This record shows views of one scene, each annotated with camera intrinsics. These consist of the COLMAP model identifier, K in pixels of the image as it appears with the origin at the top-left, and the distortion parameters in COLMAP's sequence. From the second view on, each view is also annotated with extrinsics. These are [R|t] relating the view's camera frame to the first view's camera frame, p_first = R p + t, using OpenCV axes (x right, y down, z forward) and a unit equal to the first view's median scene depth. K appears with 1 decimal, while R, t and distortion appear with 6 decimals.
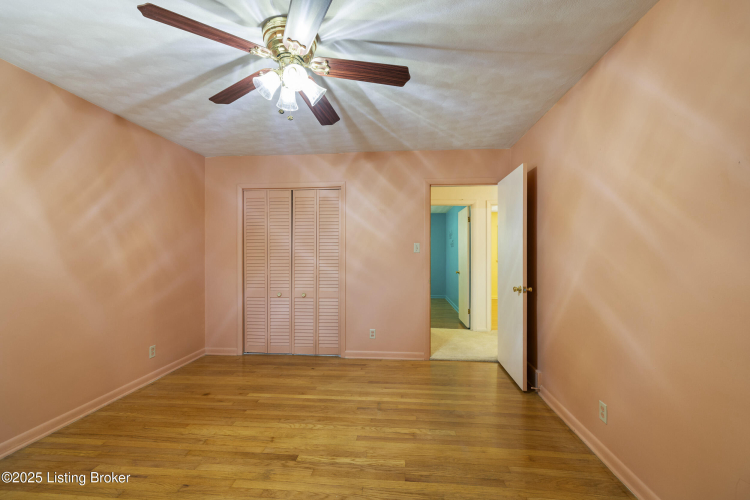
lens RADIAL K [[317.2, 0, 377.4], [0, 317.2, 246.7], [0, 0, 1]] dist [-0.000349, -0.000170]
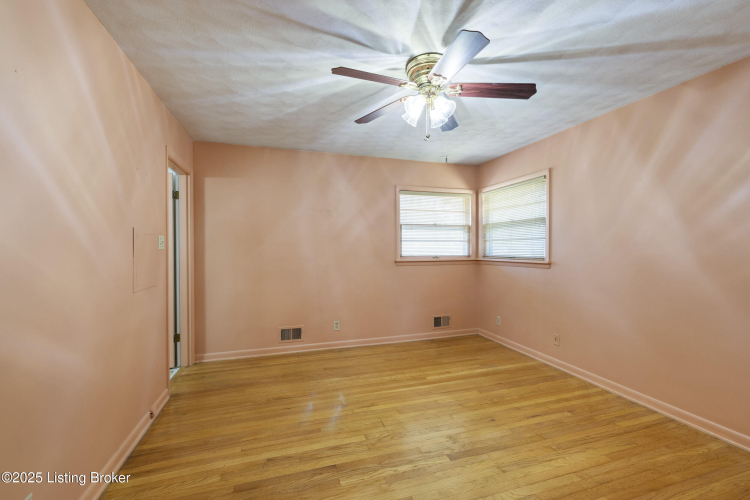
lens RADIAL K [[317.2, 0, 377.4], [0, 317.2, 246.7], [0, 0, 1]] dist [-0.000349, -0.000170]
pose [[-0.923553, 0.000608, -0.383472, 0.306130], [0.009132, 0.999750, -0.020408, 0.029501], [0.383363, -0.022349, -0.923327, 1.724723]]
